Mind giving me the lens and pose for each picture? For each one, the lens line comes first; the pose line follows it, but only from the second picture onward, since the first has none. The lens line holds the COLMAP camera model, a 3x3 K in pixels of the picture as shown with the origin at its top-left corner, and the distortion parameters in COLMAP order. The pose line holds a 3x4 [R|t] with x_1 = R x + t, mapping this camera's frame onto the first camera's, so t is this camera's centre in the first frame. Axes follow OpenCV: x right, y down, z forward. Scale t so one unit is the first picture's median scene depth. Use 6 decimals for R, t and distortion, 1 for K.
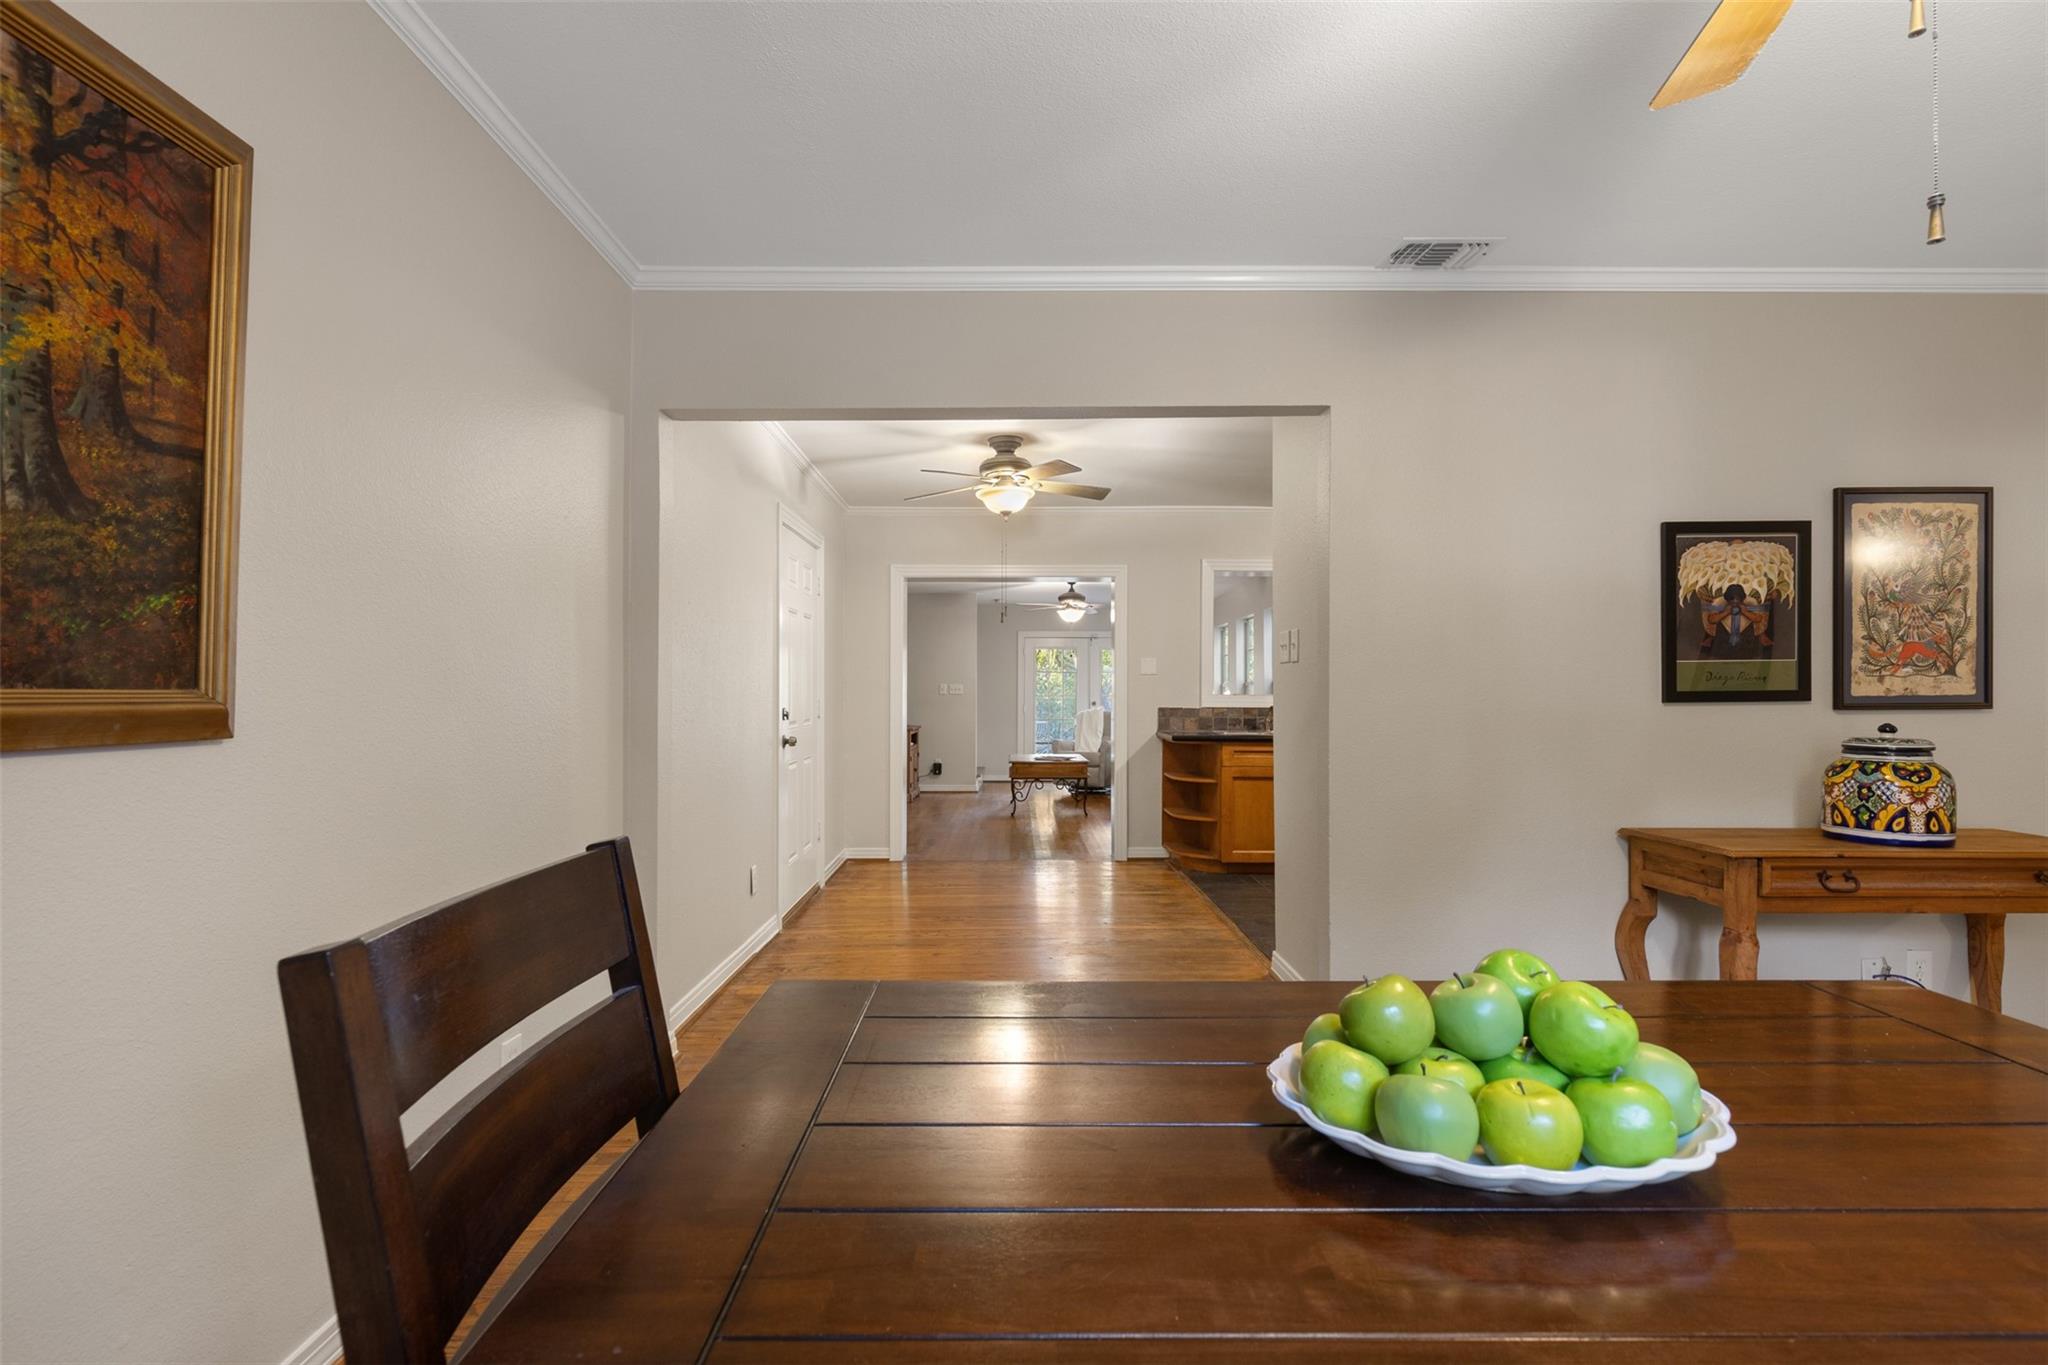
lens RADIAL K [[917.6, 0, 1019.4], [0, 917.6, 690.3], [0, 0, 1]] dist [0.001048, -0.000543]
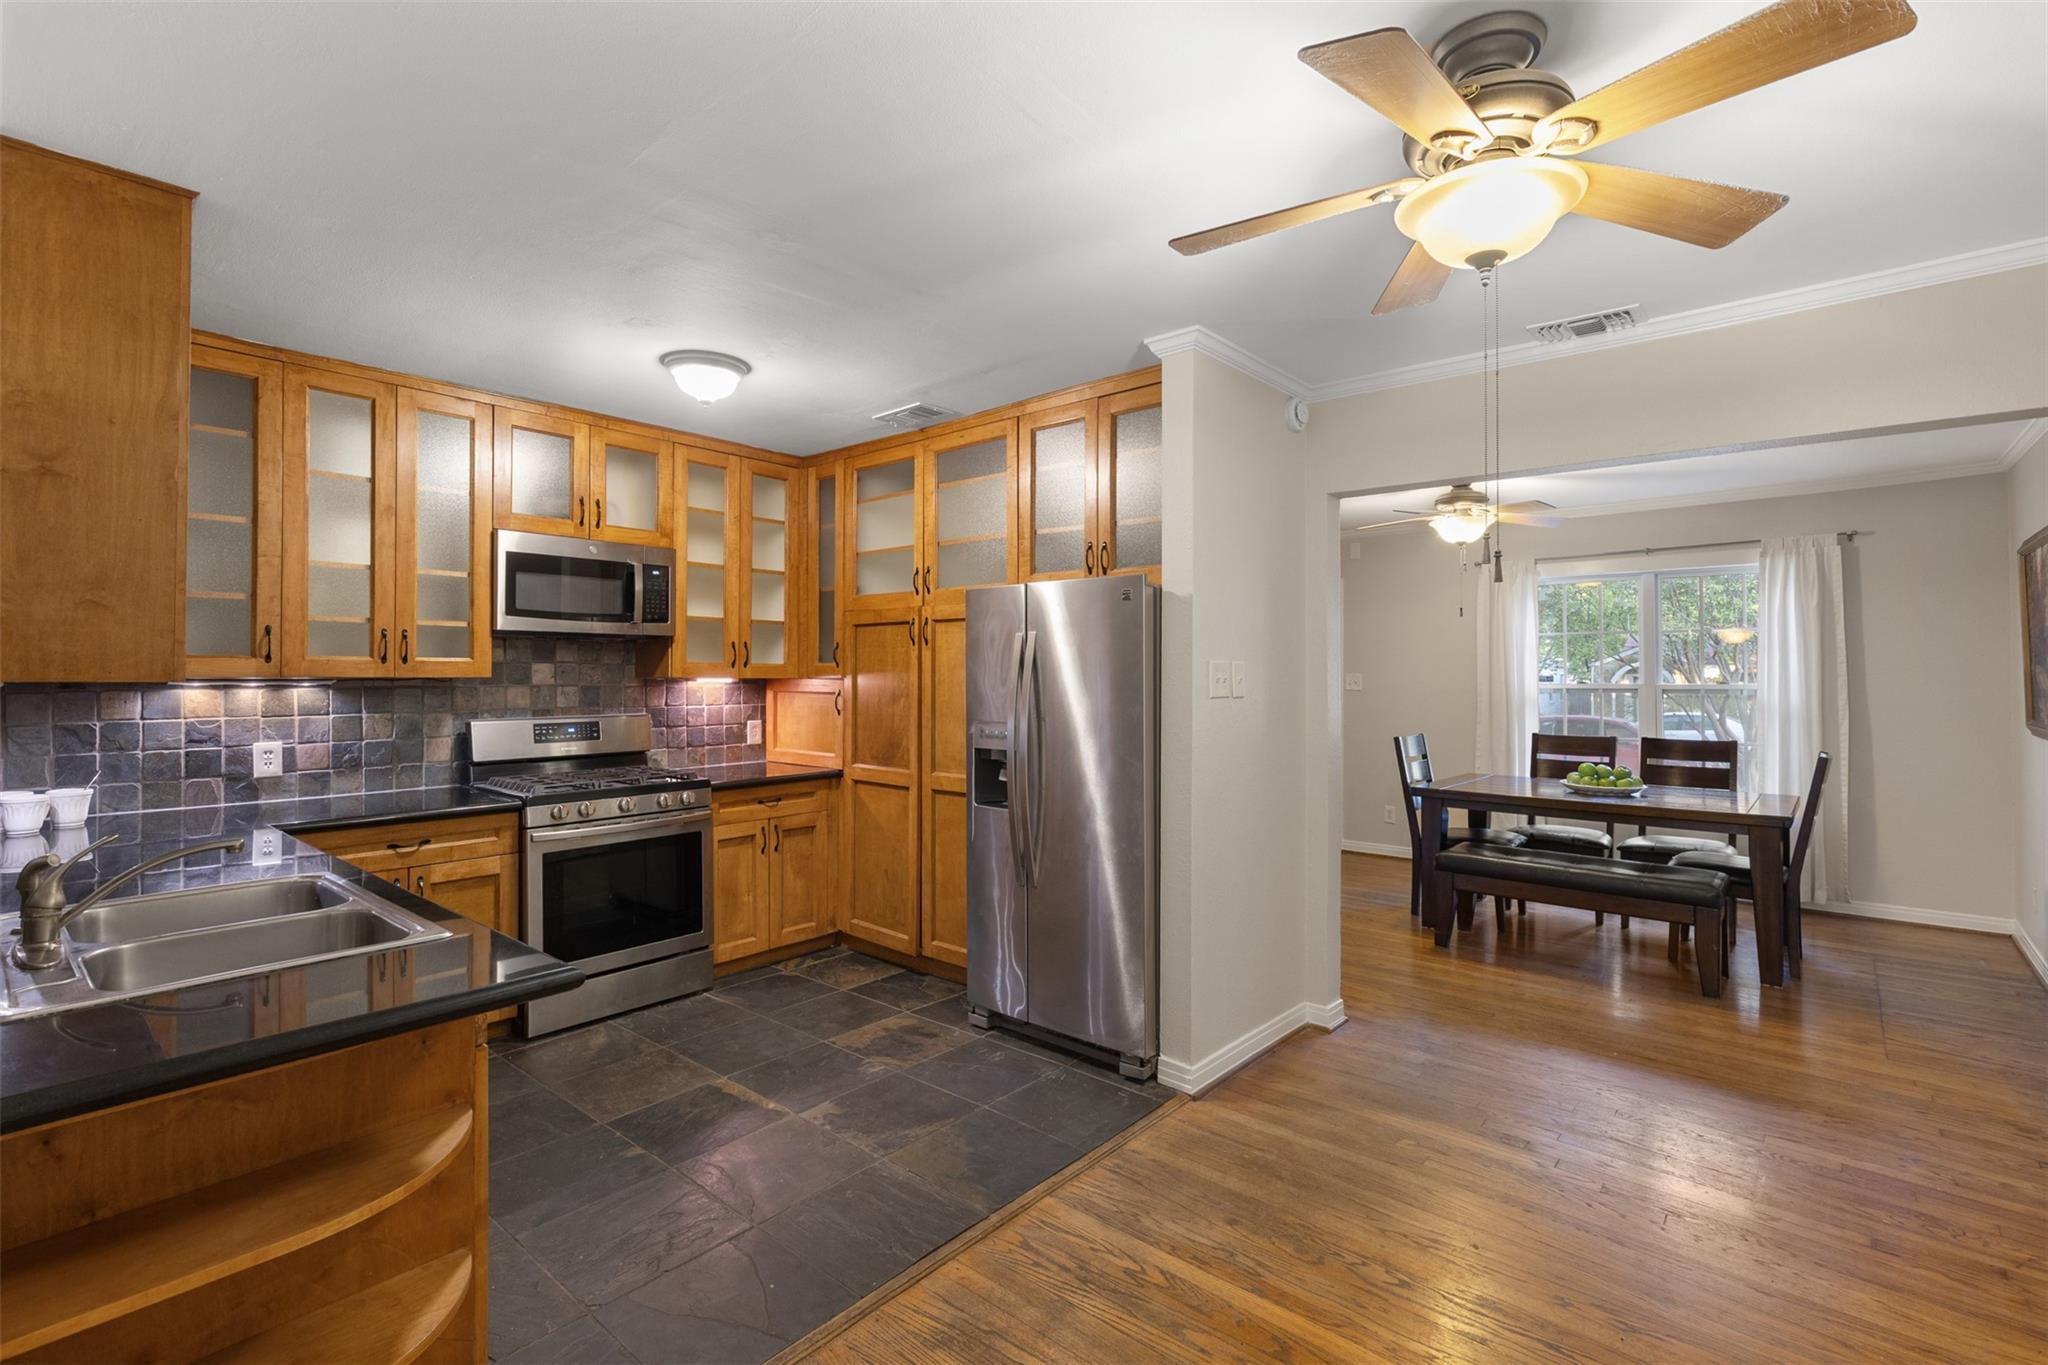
lens RADIAL K [[929.7, 0, 1031.5], [0, 929.7, 665.0], [0, 0, 1]] dist [0.004410, -0.000597]
pose [[-0.752034, 0.003544, 0.659115, -0.191846], [-0.005595, 0.999915, -0.011760, -0.063725], [-0.659101, -0.012531, -0.751950, 2.278403]]
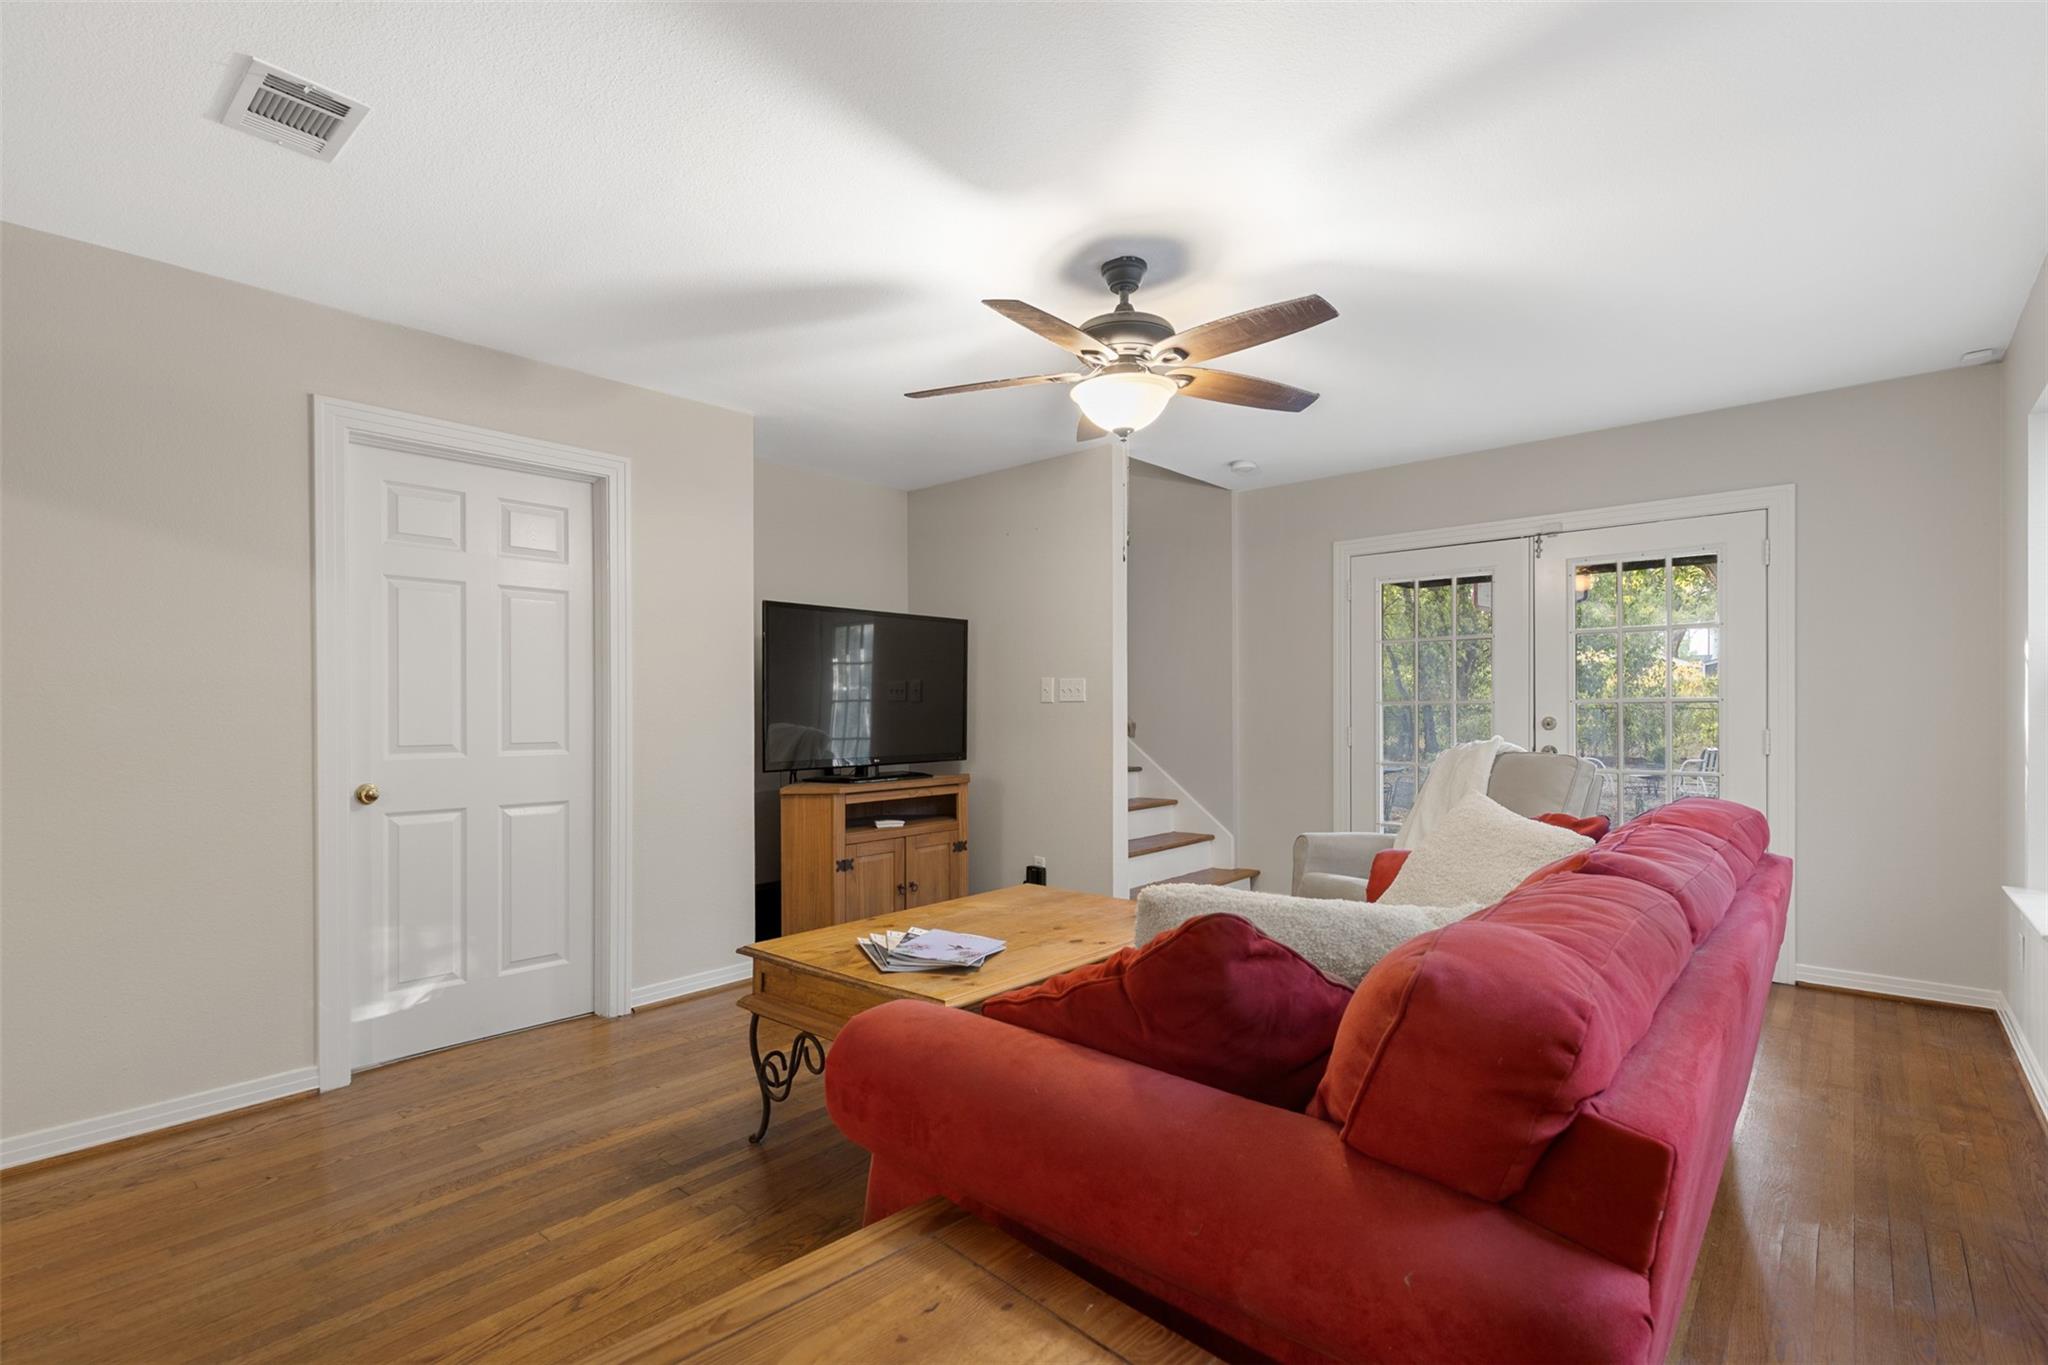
lens RADIAL K [[939.5, 0, 1017.0], [0, 939.5, 720.6], [0, 0, 1]] dist [0.002737, -0.000146]
pose [[0.744762, 0.004530, -0.667315, 0.748731], [0.012724, 0.999699, 0.020987, 0.014474], [0.667209, -0.024121, 0.744480, 2.657062]]
